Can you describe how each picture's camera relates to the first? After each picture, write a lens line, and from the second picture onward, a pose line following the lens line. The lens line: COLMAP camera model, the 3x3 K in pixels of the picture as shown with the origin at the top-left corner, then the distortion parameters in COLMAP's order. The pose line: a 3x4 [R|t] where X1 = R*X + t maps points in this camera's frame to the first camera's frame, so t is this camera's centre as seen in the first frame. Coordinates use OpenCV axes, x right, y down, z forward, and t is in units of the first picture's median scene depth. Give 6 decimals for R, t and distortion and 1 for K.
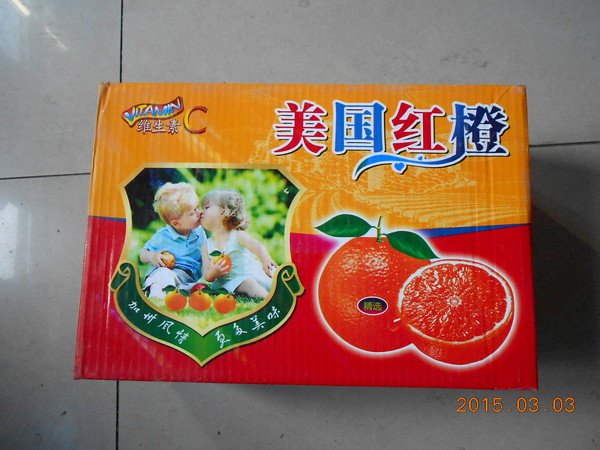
lens RADIAL K [[460.9, 0, 300.0], [0, 460.9, 225.0], [0, 0, 1]] dist [-0.005548, 0.004905]
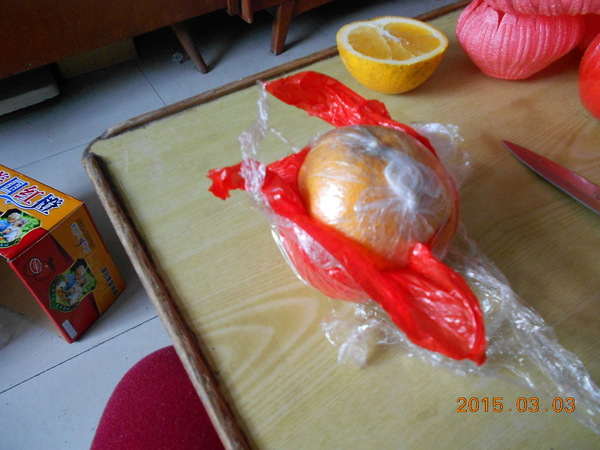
lens RADIAL K [[460.9, 0, 300.0], [0, 460.9, 225.0], [0, 0, 1]] dist [-0.005548, 0.004905]
pose [[0.406149, 0.452143, 0.794109, -0.923894], [-0.358915, 0.878106, -0.316401, 0.154500], [-0.840371, -0.156512, 0.518923, -1.279906]]
